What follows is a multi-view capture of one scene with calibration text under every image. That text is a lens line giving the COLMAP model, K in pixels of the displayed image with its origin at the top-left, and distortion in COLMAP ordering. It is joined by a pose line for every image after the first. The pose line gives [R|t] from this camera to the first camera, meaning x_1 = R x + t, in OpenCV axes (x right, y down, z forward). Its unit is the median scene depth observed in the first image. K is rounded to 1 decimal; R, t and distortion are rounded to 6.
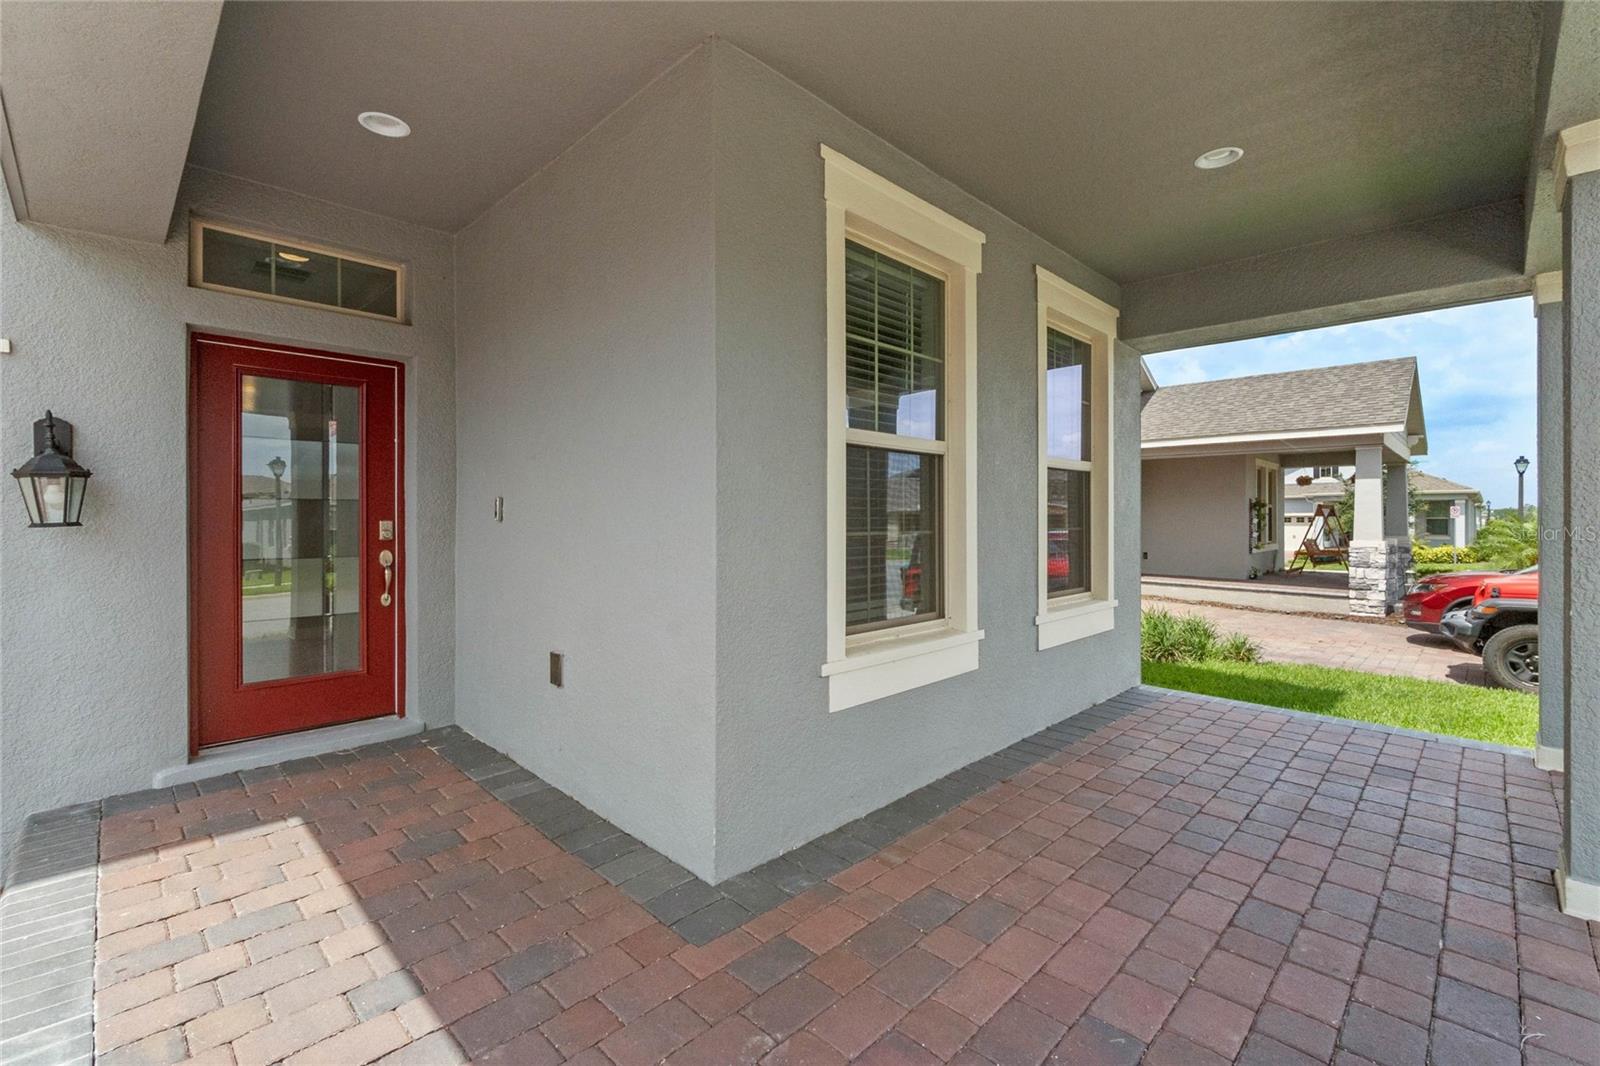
lens RADIAL K [[701.8, 0, 800.0], [0, 701.8, 533.0], [0, 0, 1]] dist [-0.001563, 0.000101]
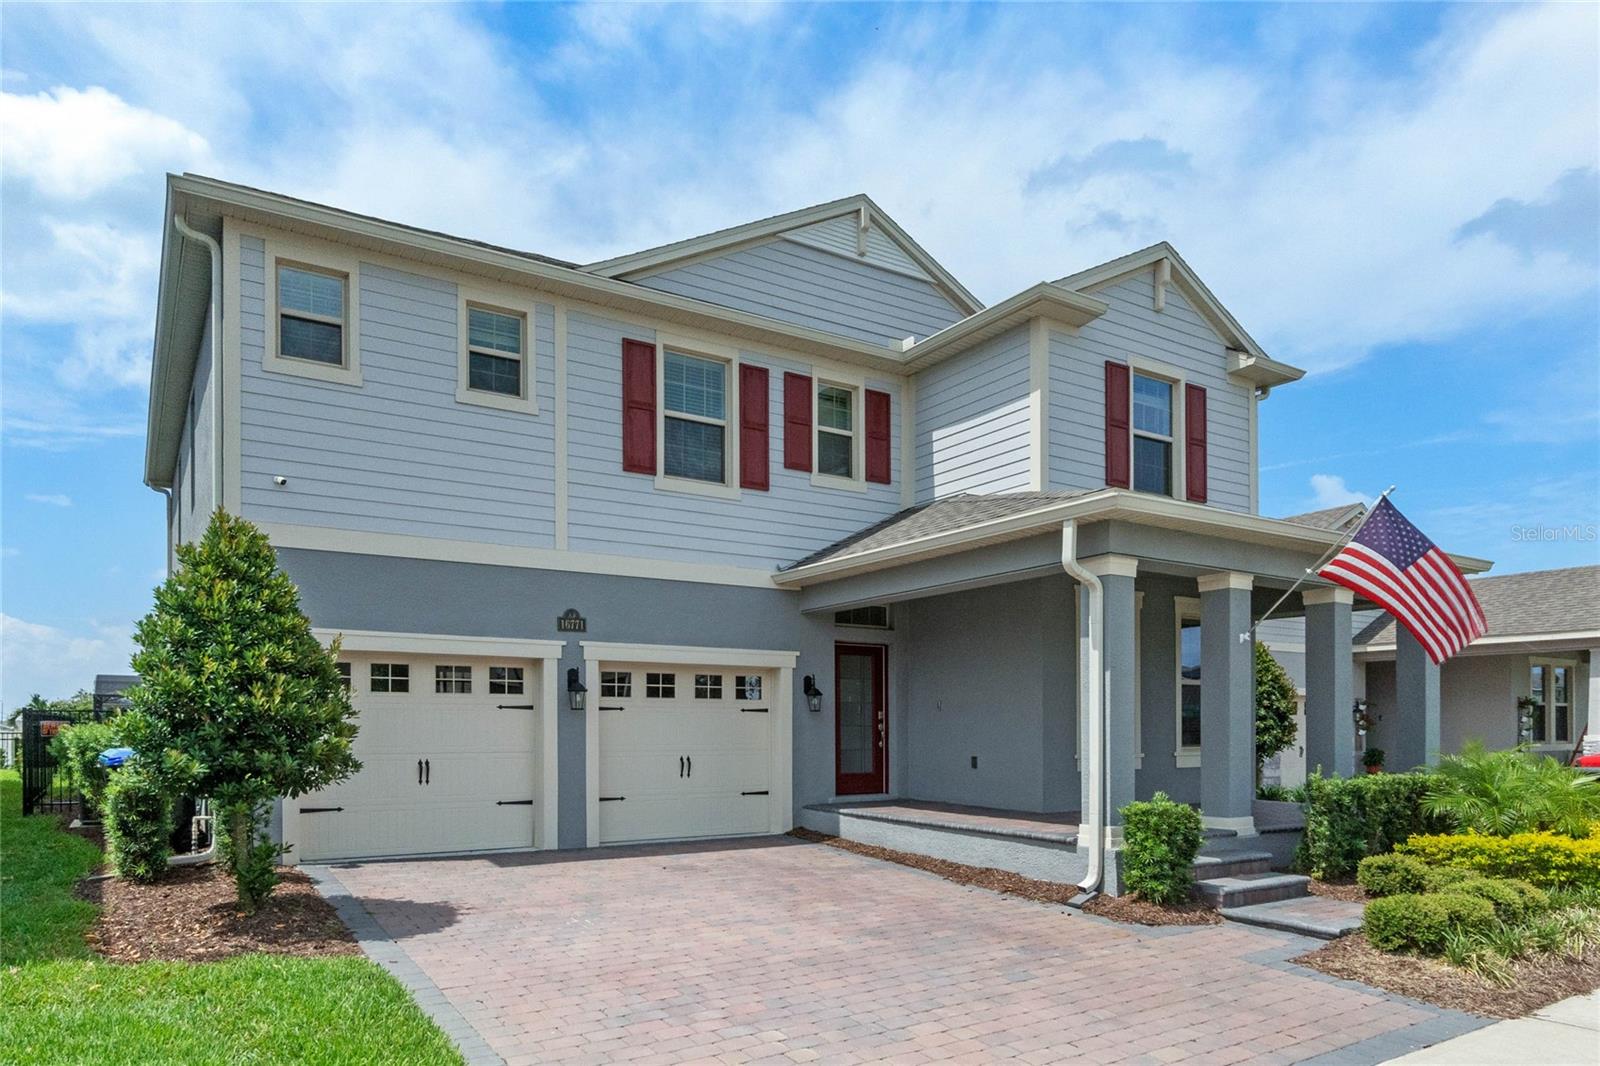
lens RADIAL K [[1013.9, 0, 800.0], [0, 1013.9, 533.0], [0, 0, 1]] dist [0.001991, 0.000134]
pose [[0.977729, -0.040885, -0.205851, -0.120119], [-0.005123, 0.975900, -0.218159, 0.146172], [0.209809, 0.214355, 0.953956, -2.528166]]
